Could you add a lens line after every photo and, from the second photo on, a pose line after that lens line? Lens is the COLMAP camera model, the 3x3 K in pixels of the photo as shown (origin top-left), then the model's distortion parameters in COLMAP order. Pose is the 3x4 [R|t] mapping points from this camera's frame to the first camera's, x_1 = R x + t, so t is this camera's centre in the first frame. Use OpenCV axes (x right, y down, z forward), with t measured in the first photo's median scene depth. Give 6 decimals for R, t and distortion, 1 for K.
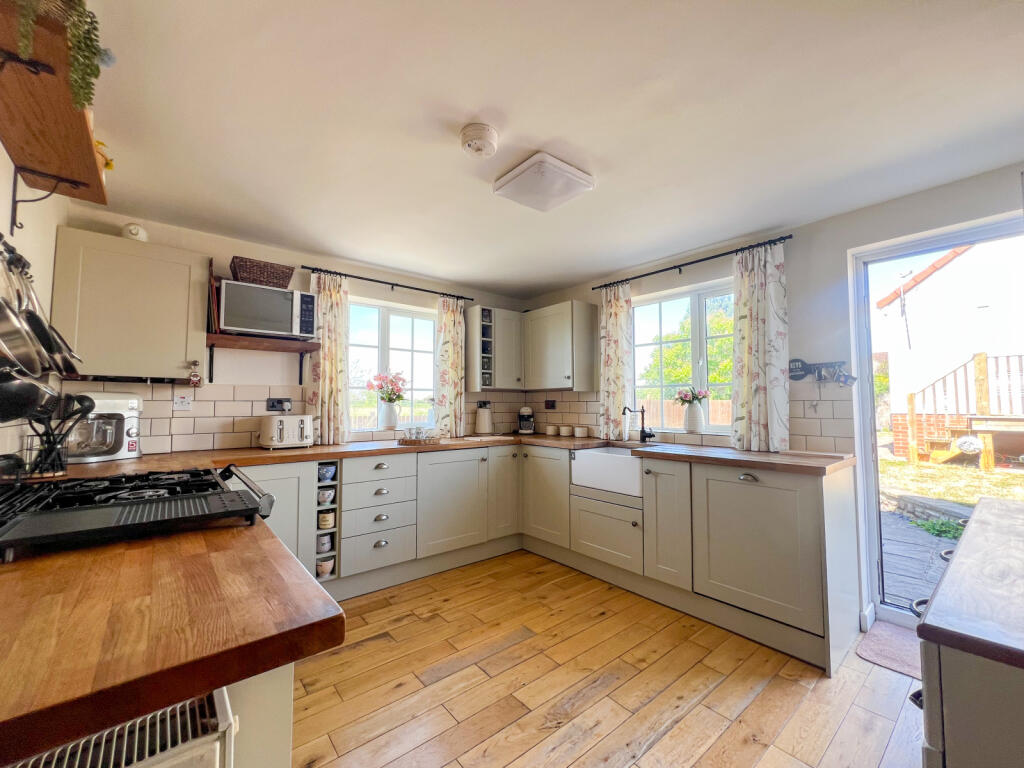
lens RADIAL K [[427.7, 0, 504.7], [0, 427.7, 381.7], [0, 0, 1]] dist [-0.000410, -0.000149]
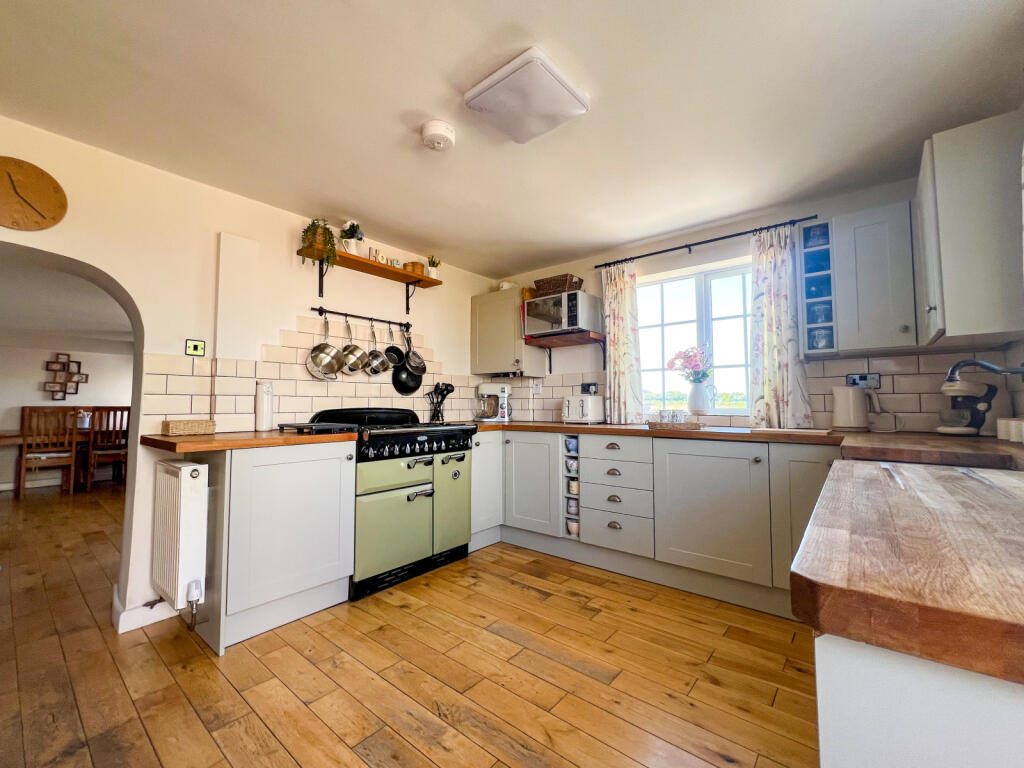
lens RADIAL K [[427.7, 0, 504.7], [0, 427.7, 381.7], [0, 0, 1]] dist [-0.000410, -0.000149]
pose [[0.183250, -0.052941, -0.981640, 0.656573], [0.052220, 0.997663, -0.044057, 0.083342], [0.981678, -0.043187, 0.185587, 0.599864]]
